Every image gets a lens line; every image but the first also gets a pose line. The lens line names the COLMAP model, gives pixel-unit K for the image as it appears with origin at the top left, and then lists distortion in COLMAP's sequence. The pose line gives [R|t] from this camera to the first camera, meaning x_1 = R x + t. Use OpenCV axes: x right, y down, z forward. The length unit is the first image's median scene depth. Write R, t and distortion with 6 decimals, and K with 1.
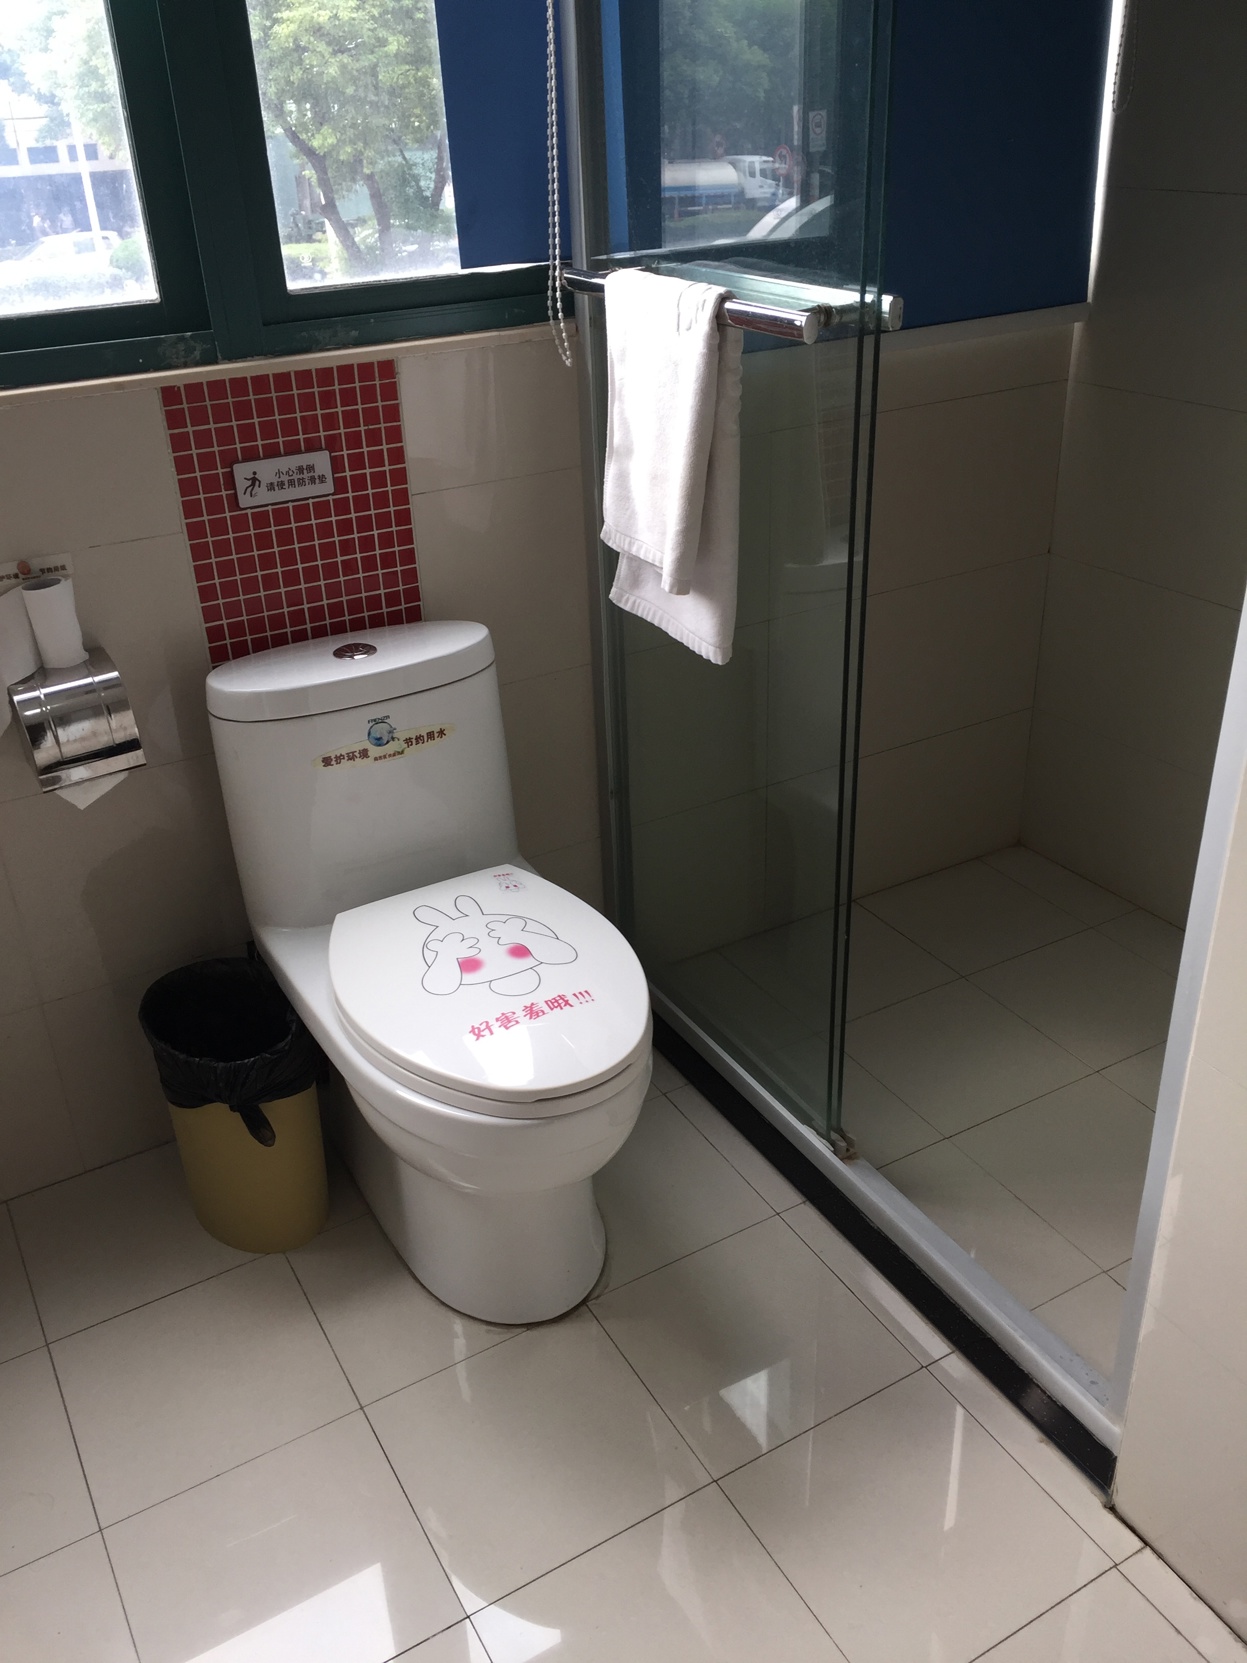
lens RADIAL K [[1407.8, 0, 623.5], [0, 1407.8, 831.5], [0, 0, 1]] dist [0.114733, -0.154432]
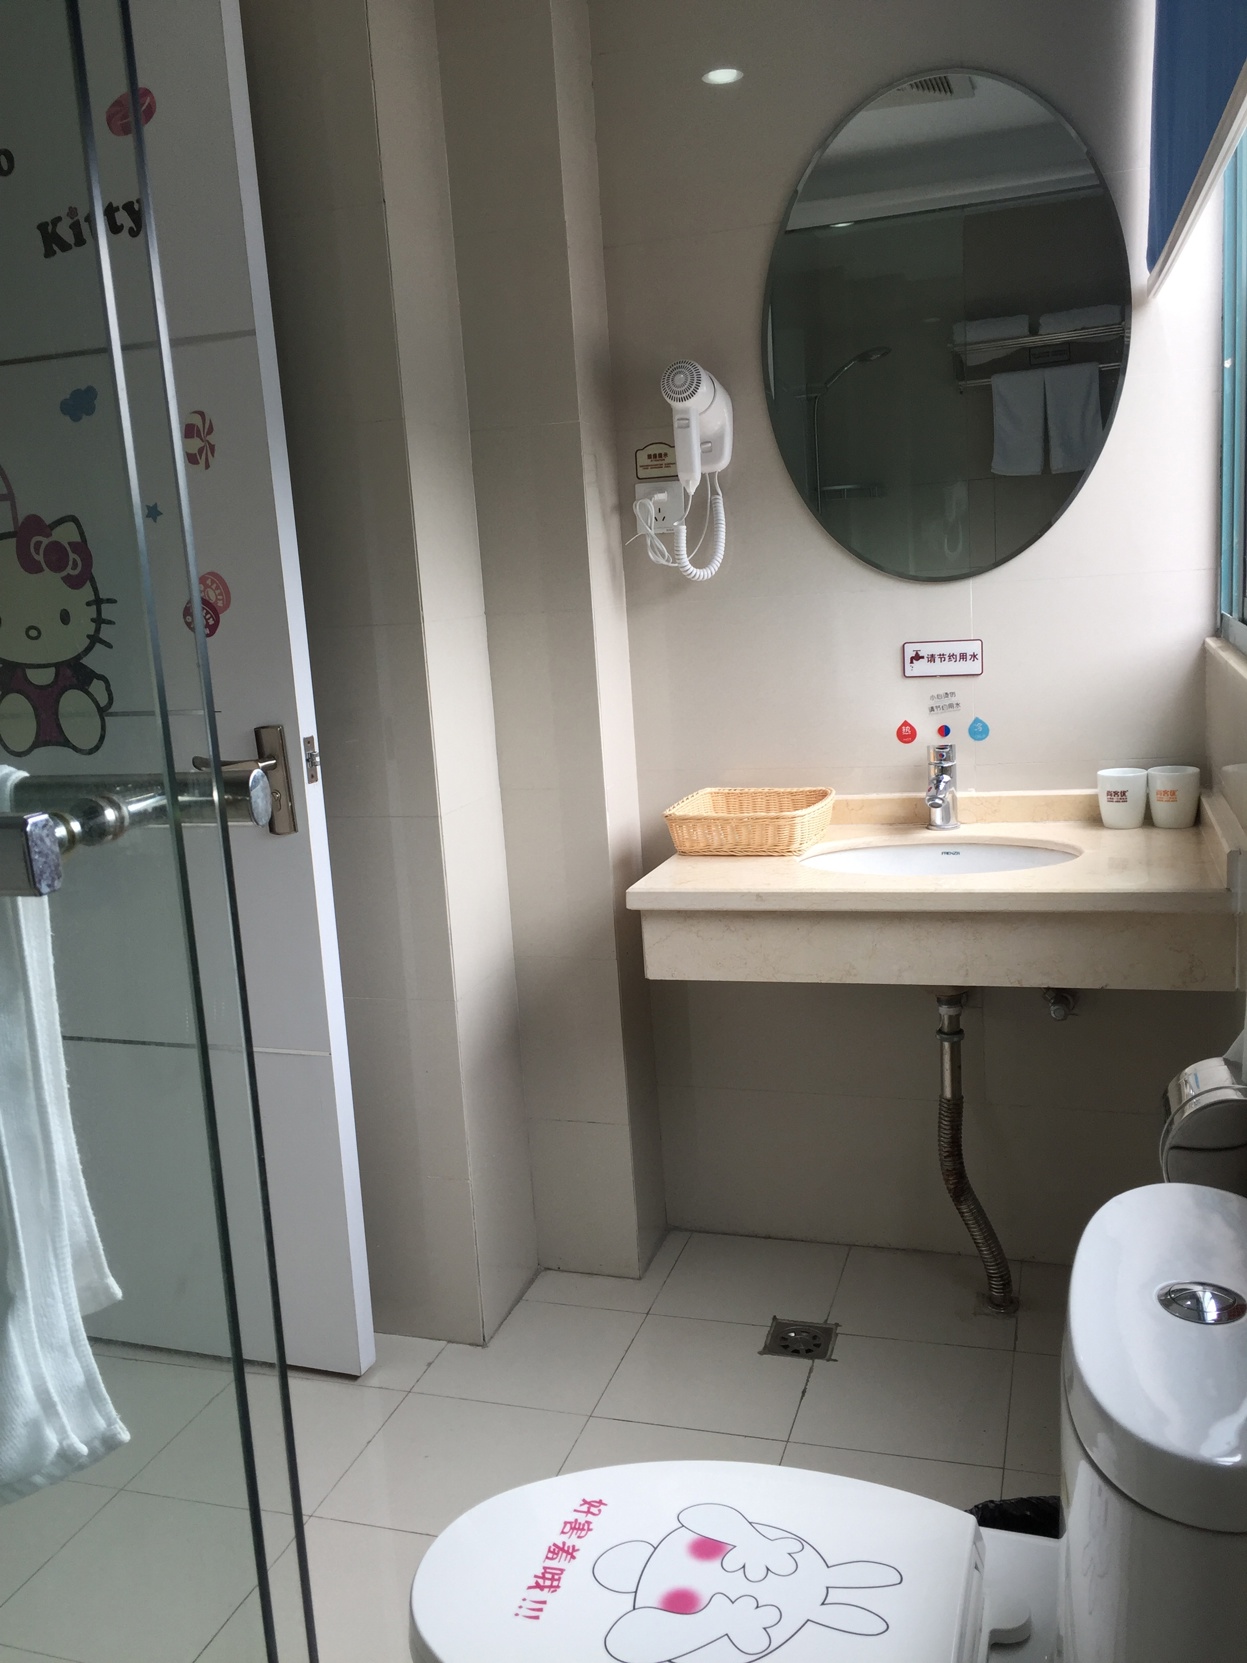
lens RADIAL K [[1407.8, 0, 623.5], [0, 1407.8, 831.5], [0, 0, 1]] dist [0.114733, -0.154432]
pose [[-0.738647, 0.200751, -0.643506, 0.247930], [-0.232464, 0.820205, 0.522708, -0.451073], [0.632742, 0.535688, -0.559174, 0.973065]]
